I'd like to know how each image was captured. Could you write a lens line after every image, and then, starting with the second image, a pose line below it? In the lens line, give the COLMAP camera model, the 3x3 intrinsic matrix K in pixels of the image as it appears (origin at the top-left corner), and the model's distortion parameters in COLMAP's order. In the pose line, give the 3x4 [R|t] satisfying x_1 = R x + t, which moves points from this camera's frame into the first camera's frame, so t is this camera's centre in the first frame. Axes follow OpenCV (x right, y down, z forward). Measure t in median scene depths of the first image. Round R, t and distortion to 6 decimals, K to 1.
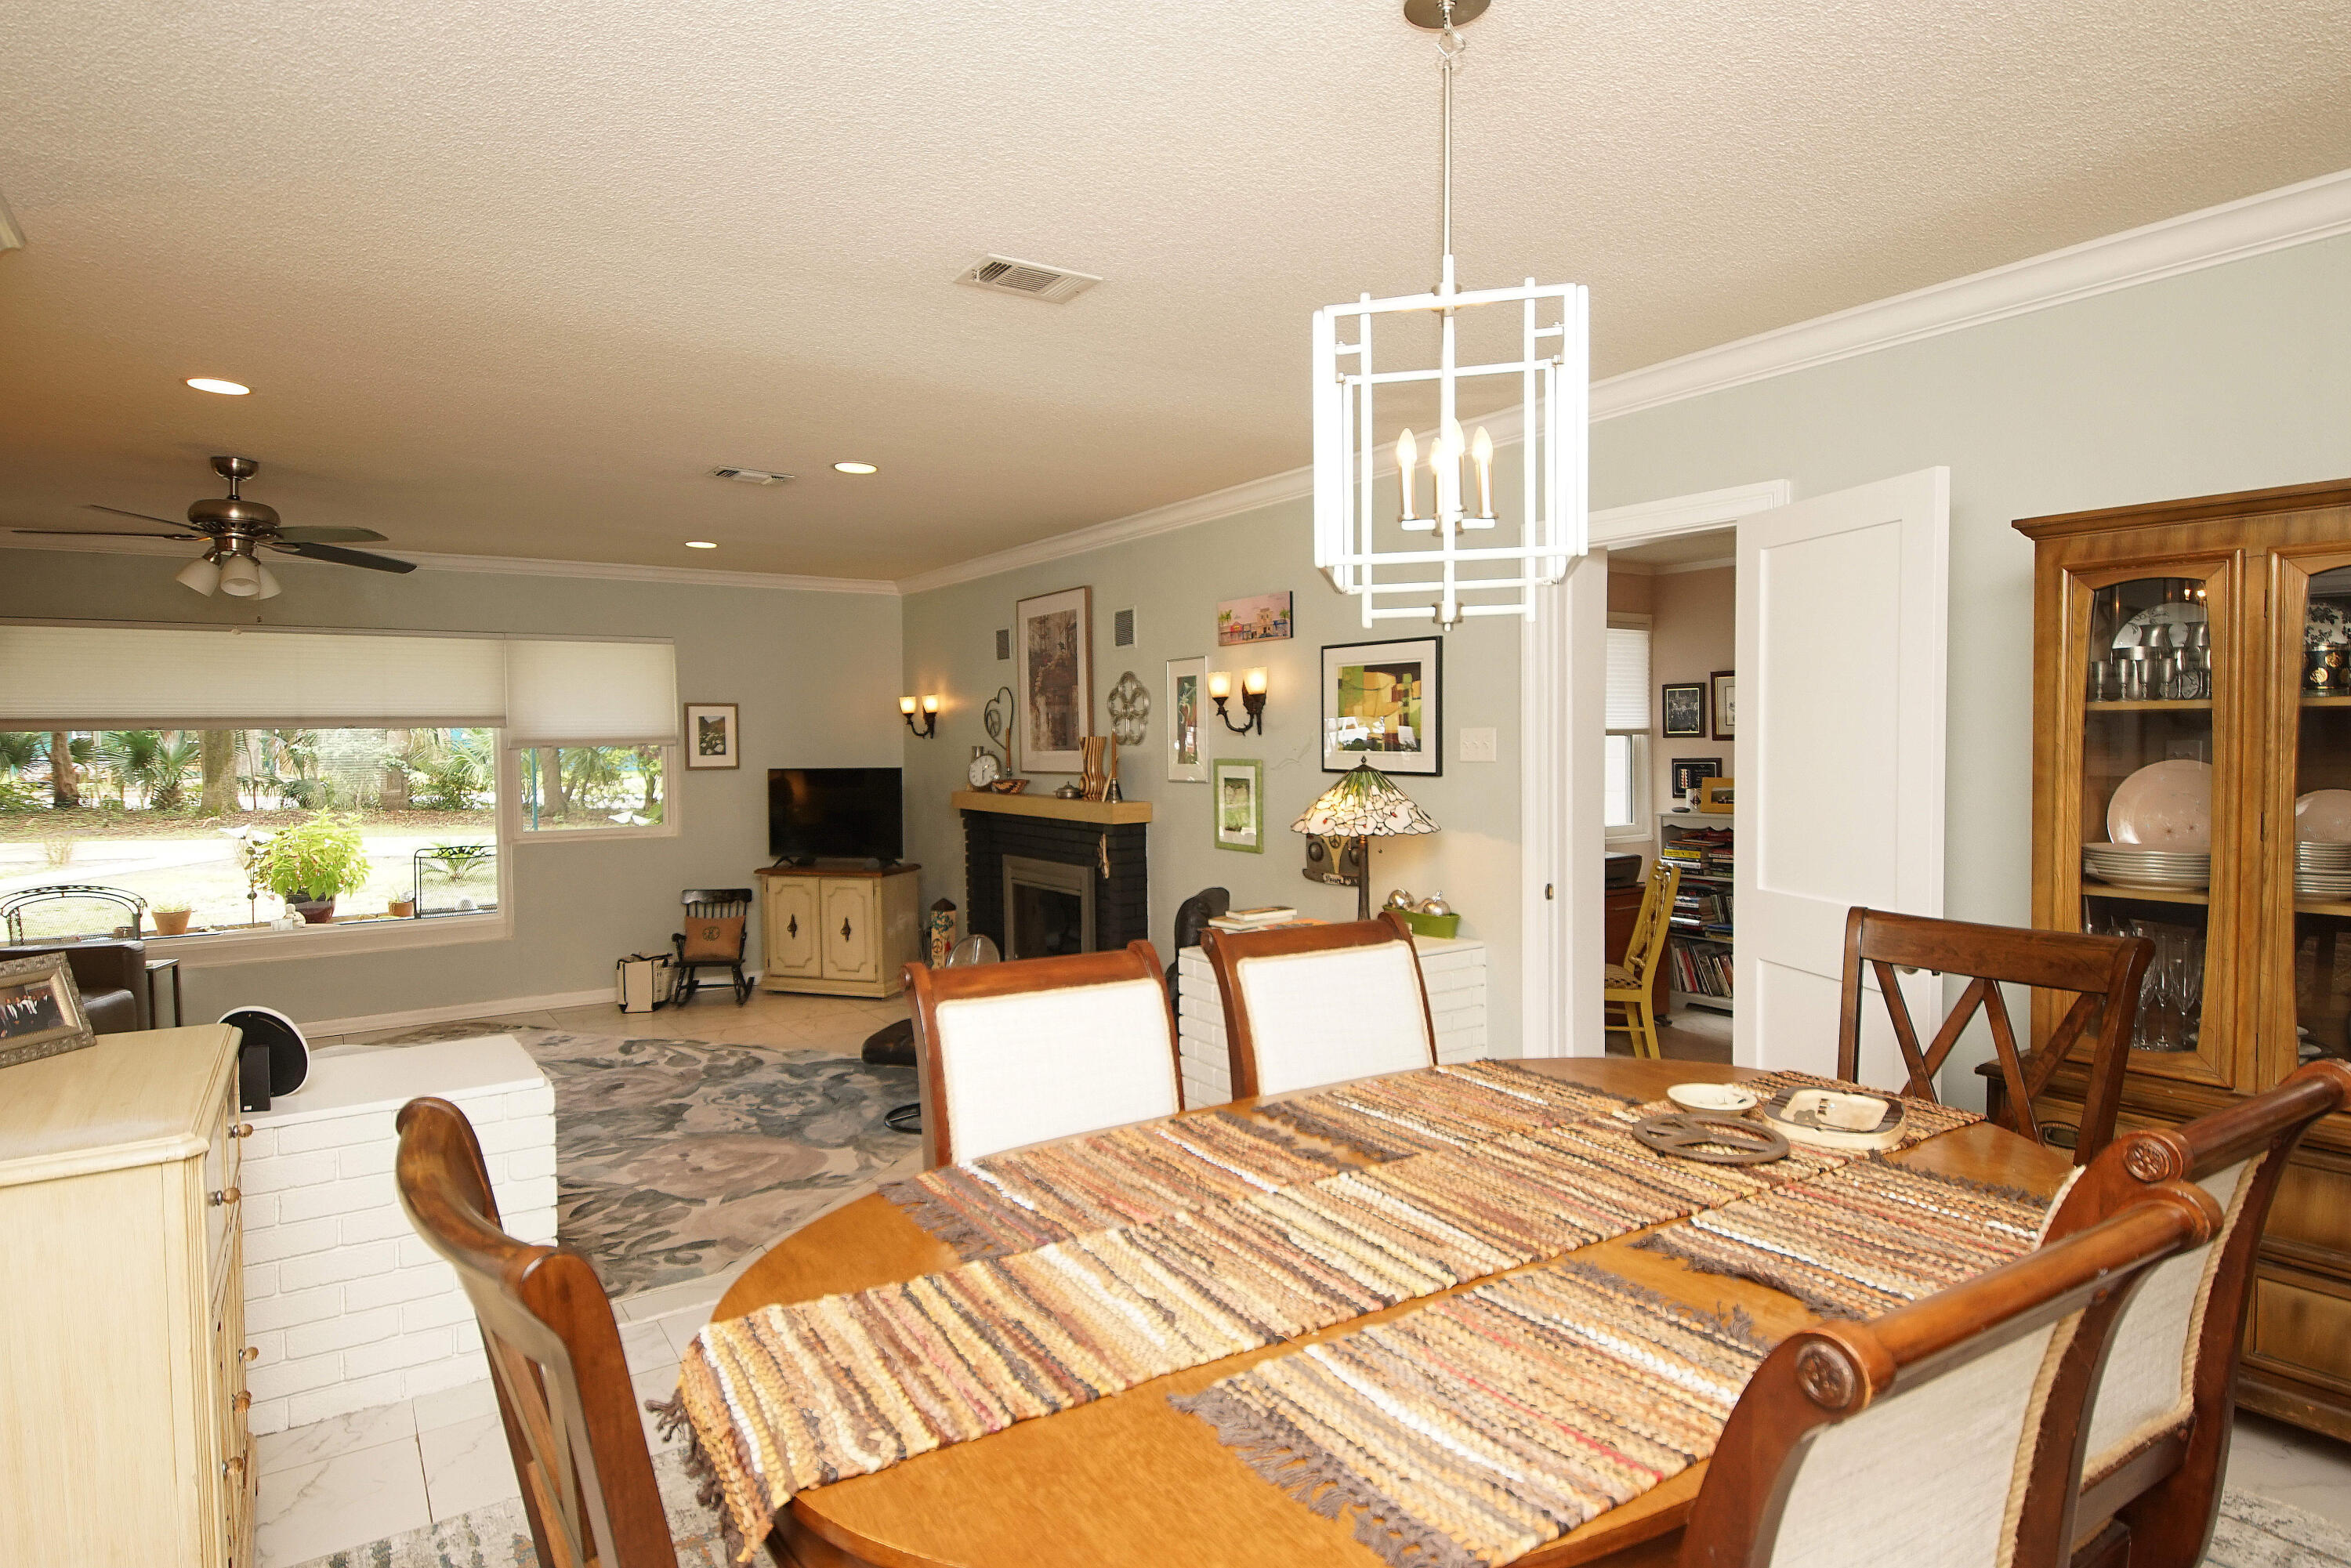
lens RADIAL K [[1253.8, 0, 1167.5], [0, 1253.8, 770.5], [0, 0, 1]] dist [0.022511, -0.024294]
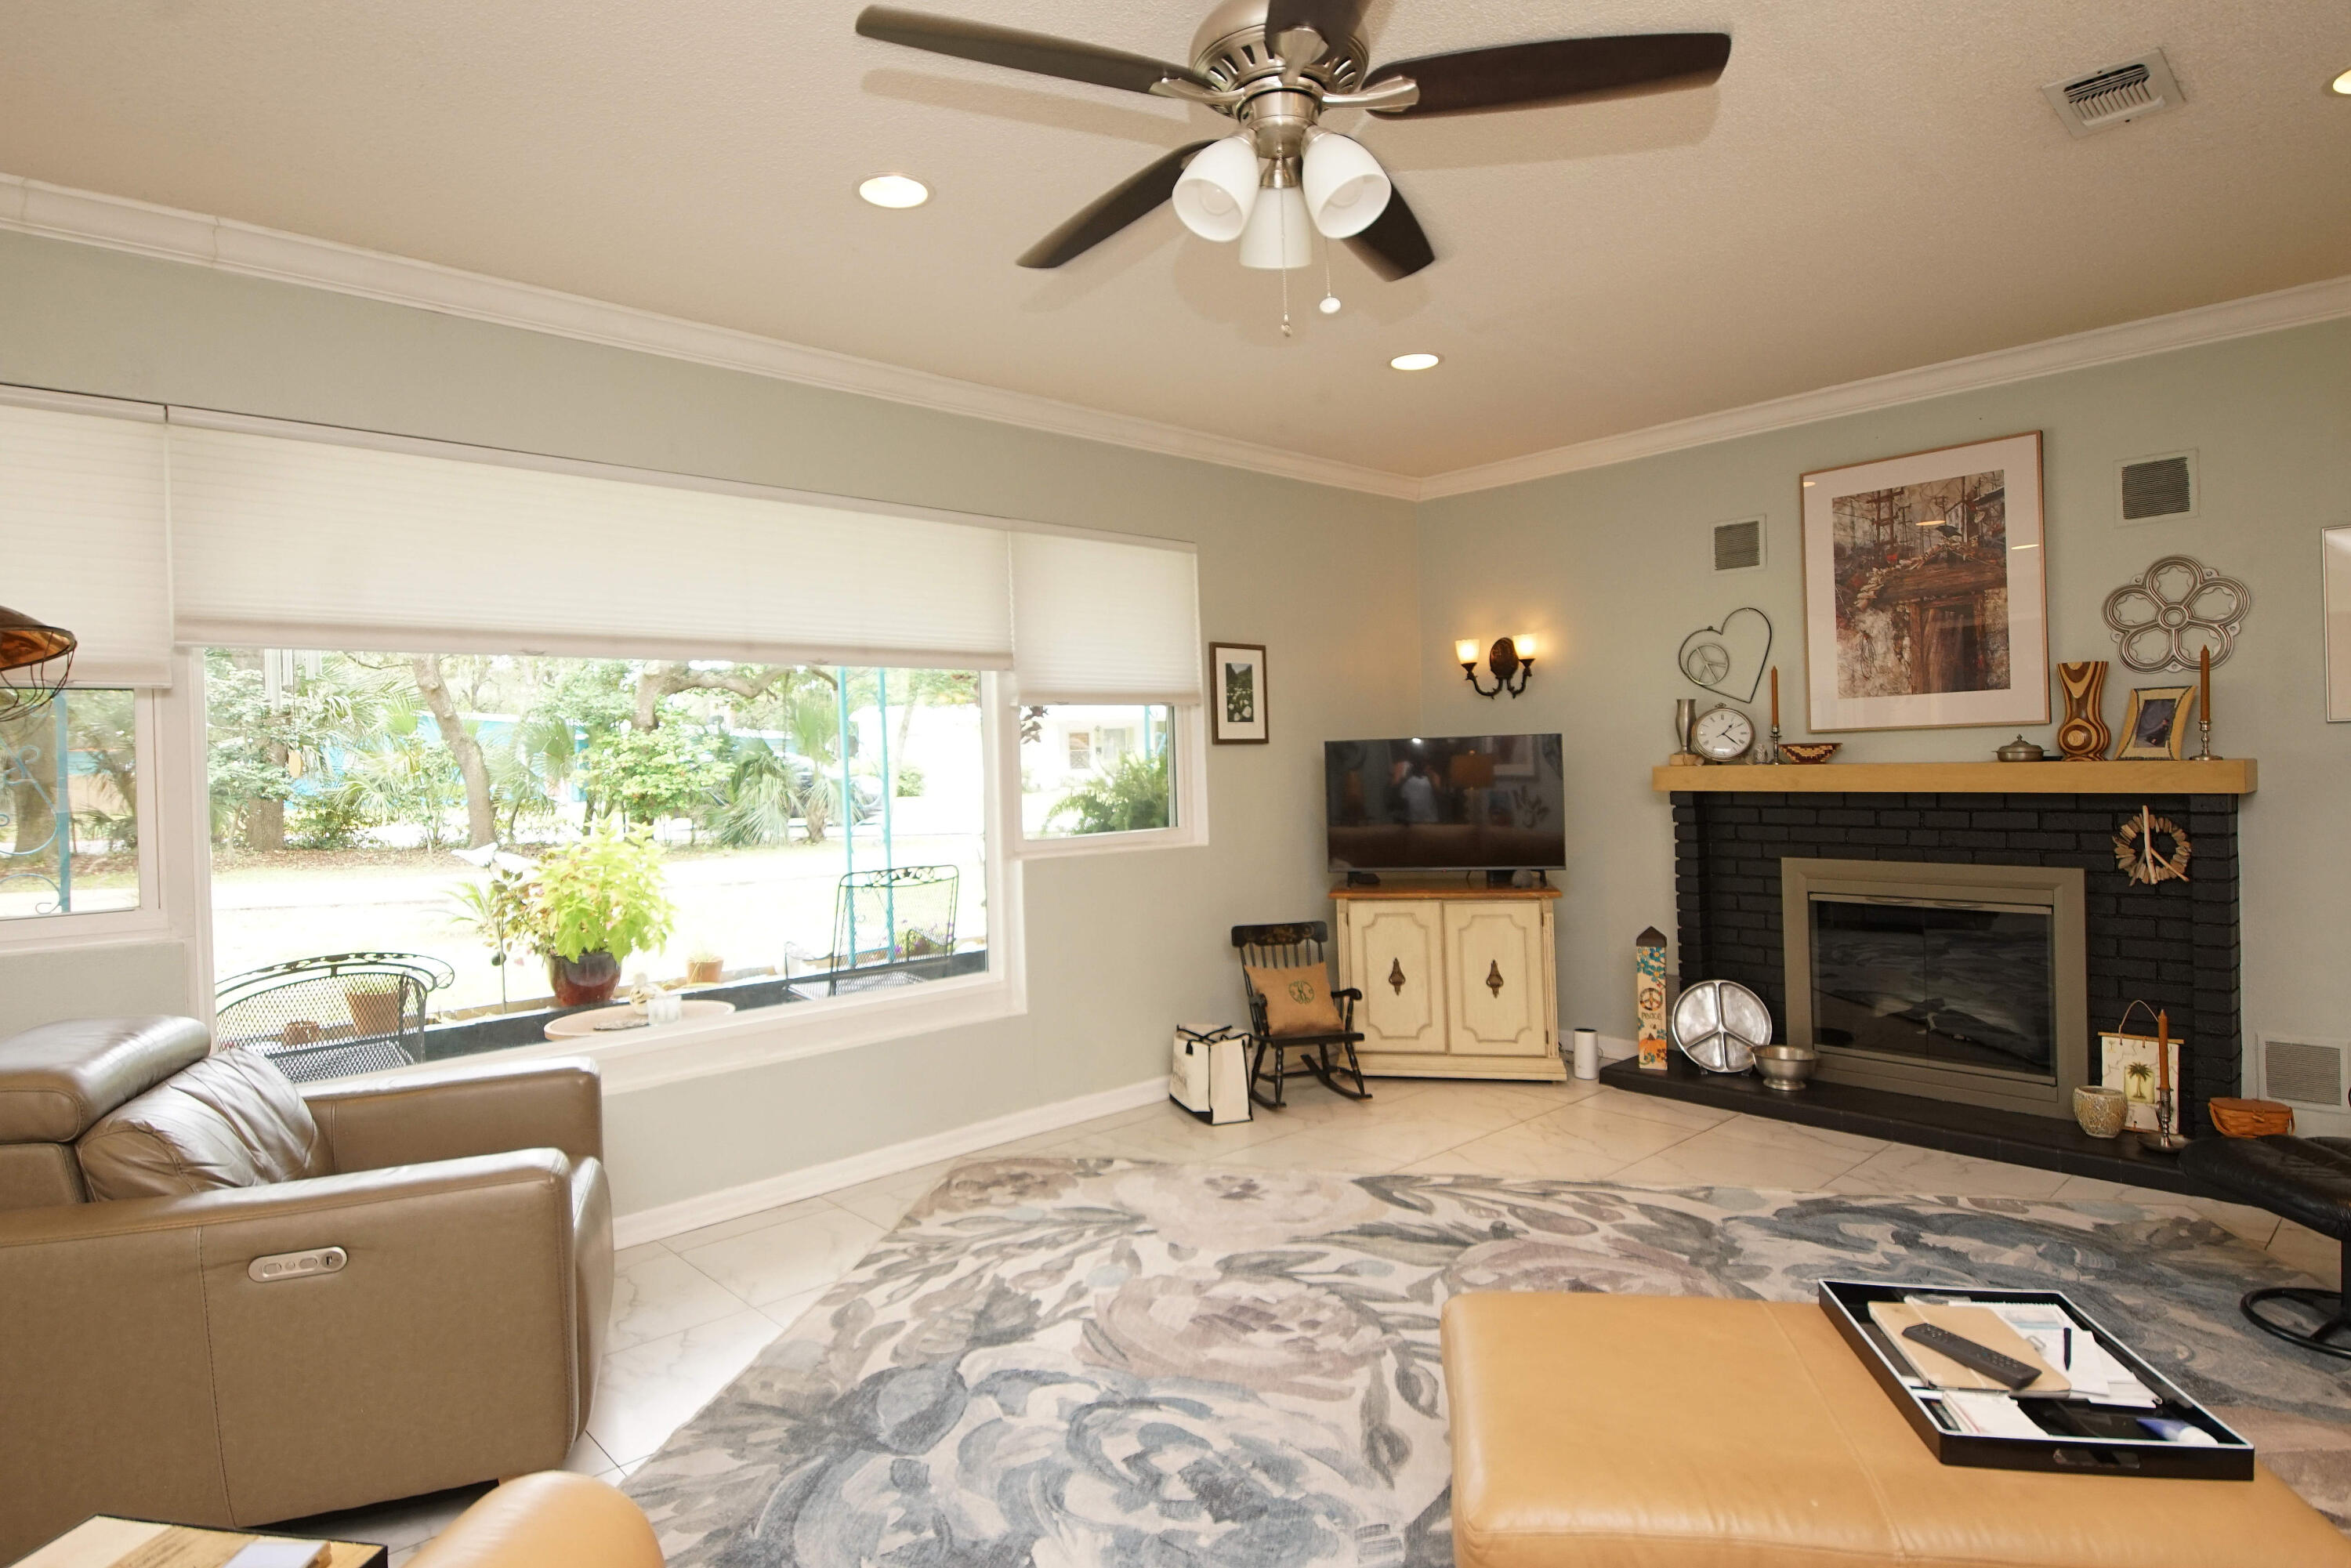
lens RADIAL K [[1253.8, 0, 1152.2], [0, 1253.8, 773.7], [0, 0, 1]] dist [0.022511, -0.024294]
pose [[0.991399, -0.015619, 0.129937, -0.670385], [0.018191, 0.999661, -0.018634, 0.035745], [-0.129602, 0.020837, 0.991347, 0.472241]]
